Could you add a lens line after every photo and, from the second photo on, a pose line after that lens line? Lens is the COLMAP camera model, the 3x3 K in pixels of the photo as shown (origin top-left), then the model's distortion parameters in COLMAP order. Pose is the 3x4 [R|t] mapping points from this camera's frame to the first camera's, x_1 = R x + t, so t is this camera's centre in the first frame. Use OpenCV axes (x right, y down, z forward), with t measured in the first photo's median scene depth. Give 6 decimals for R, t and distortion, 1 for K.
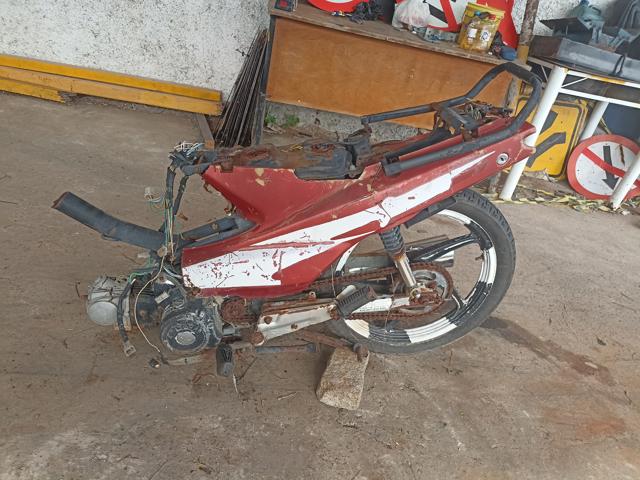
lens RADIAL K [[471.6, 0, 320.0], [0, 471.6, 240.0], [0, 0, 1]] dist [0.000085, -0.000274]
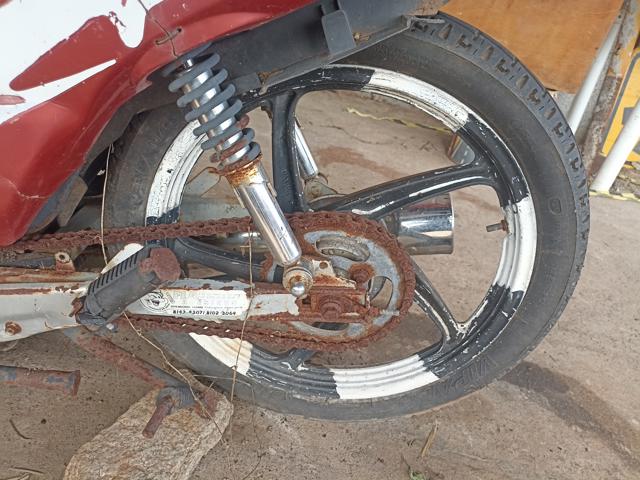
lens RADIAL K [[485.4, 0, 320.2], [0, 485.4, 247.9], [0, 0, 1]] dist [-0.000591, 0.001010]
pose [[0.982104, 0.107619, -0.154566, 0.238869], [-0.108542, 0.994089, 0.002480, 0.068593], [0.153919, 0.014341, 0.987979, 0.520294]]
